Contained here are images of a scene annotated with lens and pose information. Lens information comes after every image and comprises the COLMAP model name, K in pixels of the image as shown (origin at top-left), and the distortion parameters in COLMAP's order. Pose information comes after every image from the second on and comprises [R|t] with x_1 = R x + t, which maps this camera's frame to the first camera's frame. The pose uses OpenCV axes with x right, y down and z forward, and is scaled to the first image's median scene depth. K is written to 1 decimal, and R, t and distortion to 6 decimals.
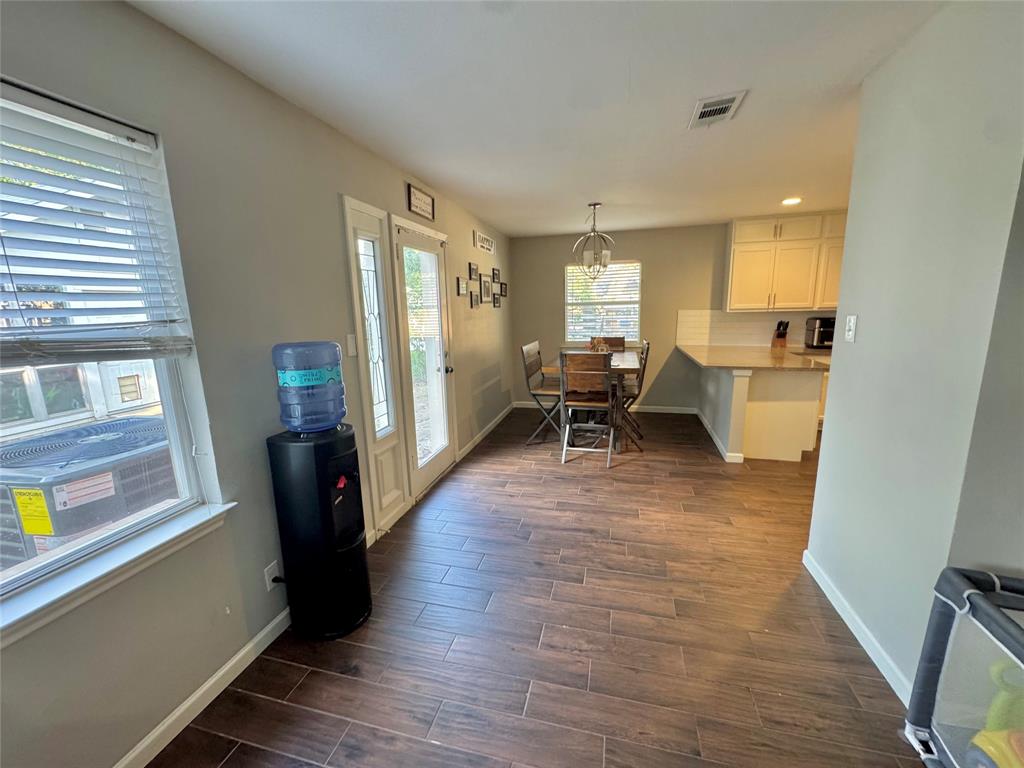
lens RADIAL K [[409.4, 0, 511.6], [0, 409.4, 388.3], [0, 0, 1]] dist [-0.002133, 0.000428]
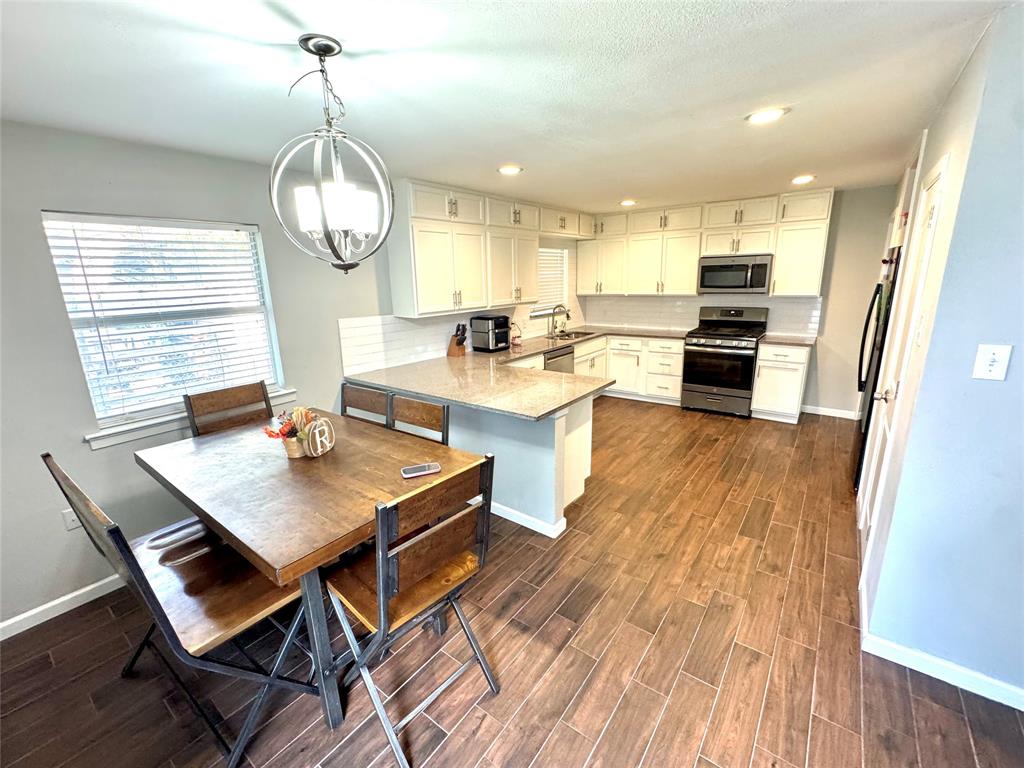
lens RADIAL K [[430.4, 0, 507.5], [0, 430.4, 381.8], [0, 0, 1]] dist [-0.014200, 0.000973]
pose [[0.379513, -0.208599, 0.901364, -0.102408], [0.194917, 0.970411, 0.142510, -0.186421], [-0.904421, 0.121606, 0.408943, 0.696467]]
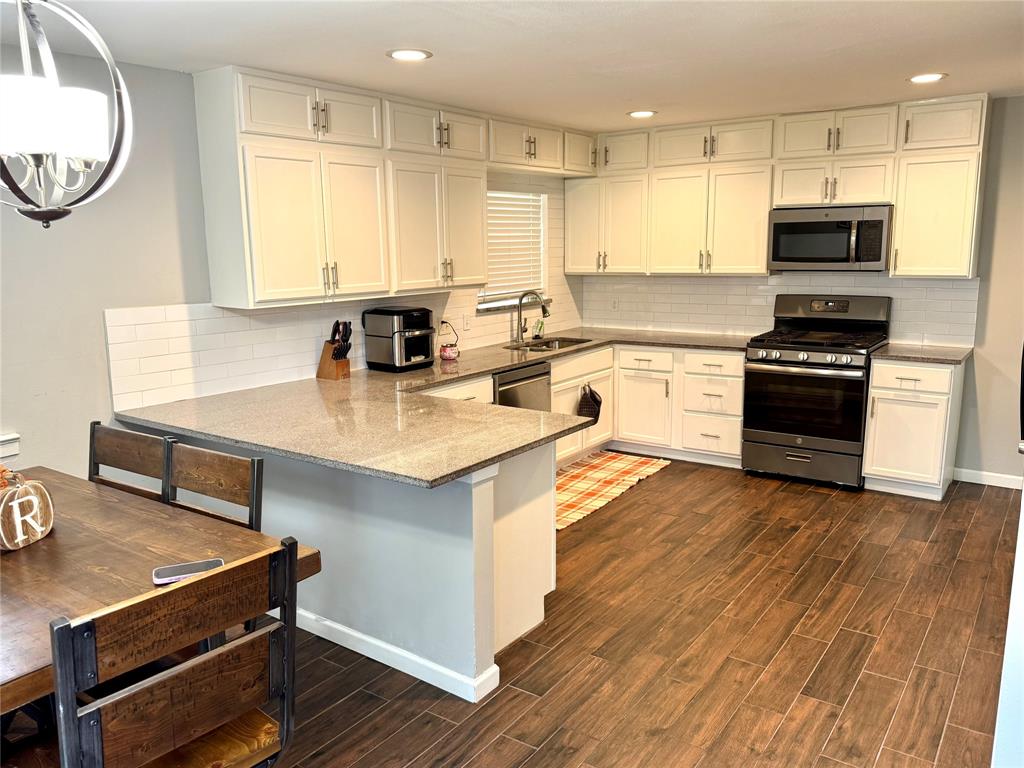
lens RADIAL K [[783.0, 0, 516.7], [0, 783.0, 386.3], [0, 0, 1]] dist [0.044664, -0.070120]
pose [[0.348012, -0.155184, 0.924557, -0.098506], [0.187461, 0.977806, 0.093560, -0.164928], [-0.918556, 0.140758, 0.369380, 0.607096]]
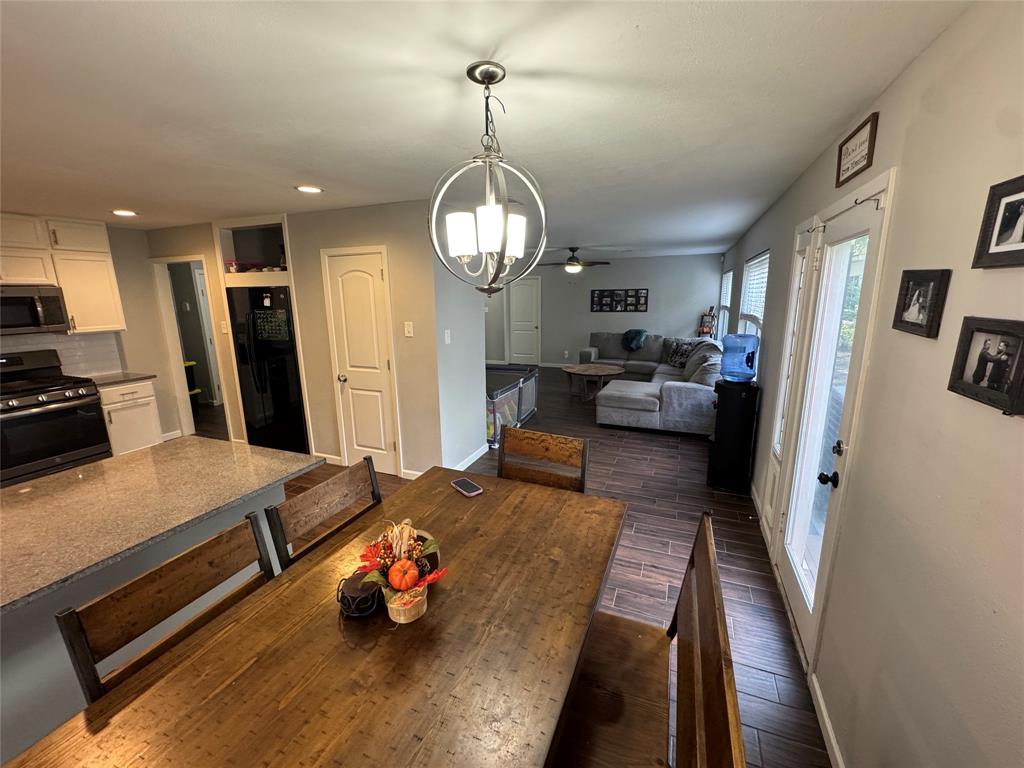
lens RADIAL K [[409.4, 0, 513.5], [0, 409.4, 383.2], [0, 0, 1]] dist [-0.002133, 0.000428]
pose [[-0.991184, 0.002421, 0.132474, 0.112257], [0.054480, 0.918850, 0.390829, -0.313070], [-0.120777, 0.394600, -0.910881, 1.262460]]
